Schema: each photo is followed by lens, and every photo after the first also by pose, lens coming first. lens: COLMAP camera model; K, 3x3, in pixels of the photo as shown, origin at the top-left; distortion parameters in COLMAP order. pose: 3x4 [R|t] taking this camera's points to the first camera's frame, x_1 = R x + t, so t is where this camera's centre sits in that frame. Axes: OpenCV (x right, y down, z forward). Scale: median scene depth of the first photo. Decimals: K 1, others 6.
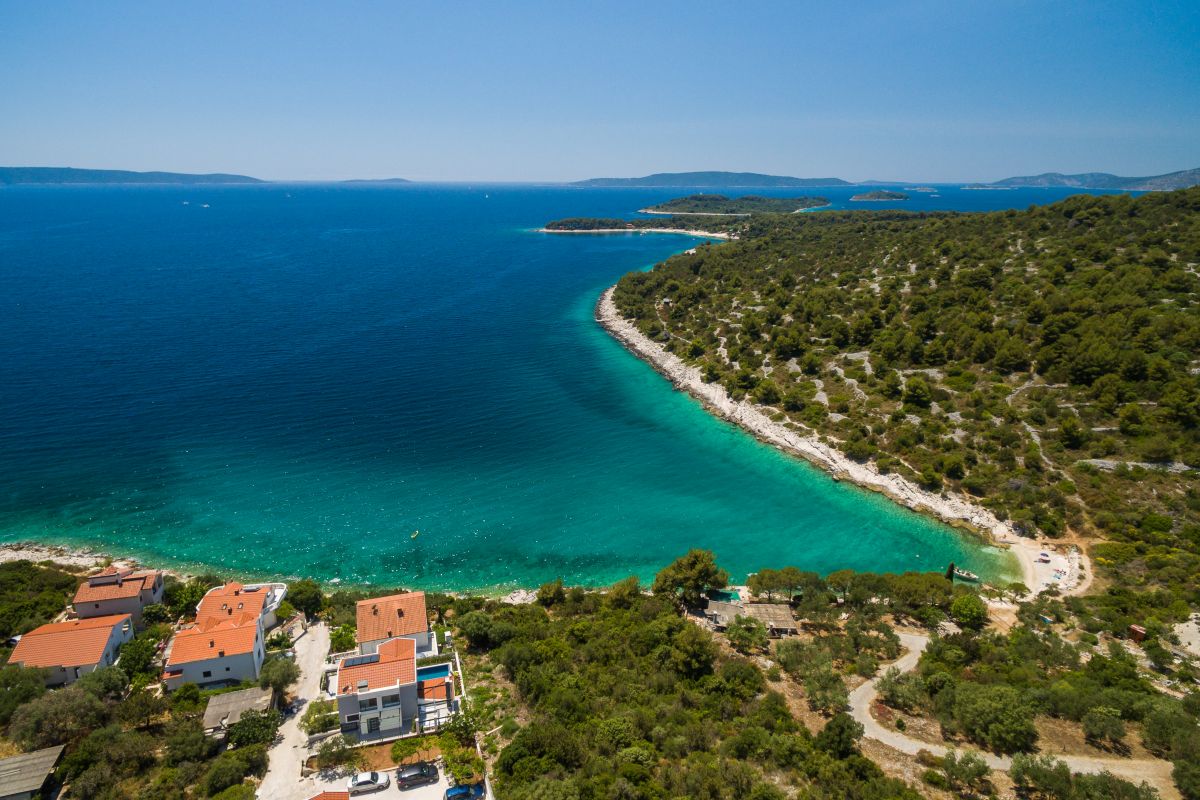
lens RADIAL K [[691.8, 0, 599.2], [0, 691.8, 389.1], [0, 0, 1]] dist [0.018268, 0.002859]
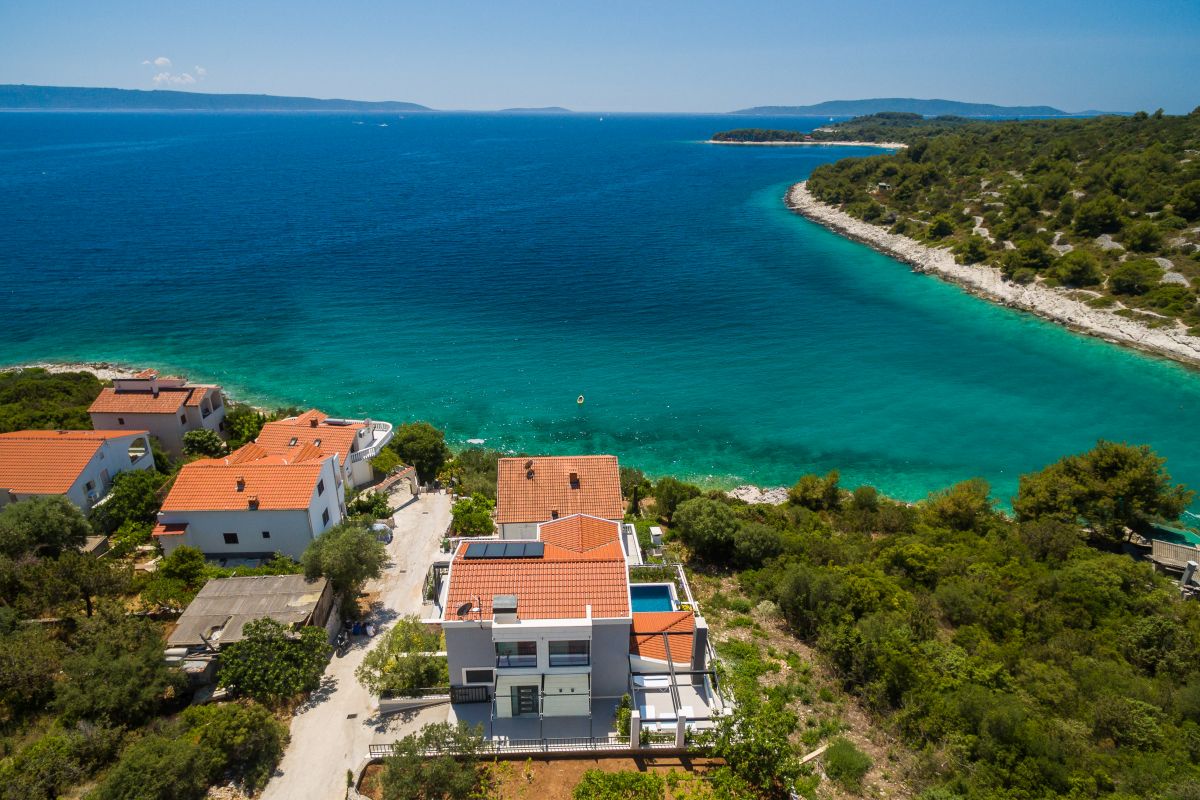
lens RADIAL K [[691.8, 0, 600.5], [0, 691.8, 409.3], [0, 0, 1]] dist [0.018268, 0.002859]
pose [[0.977438, 0.092529, -0.189879, -0.159445], [-0.069893, 0.989987, 0.122637, 0.187879], [0.199325, -0.106599, 0.974118, 0.457289]]
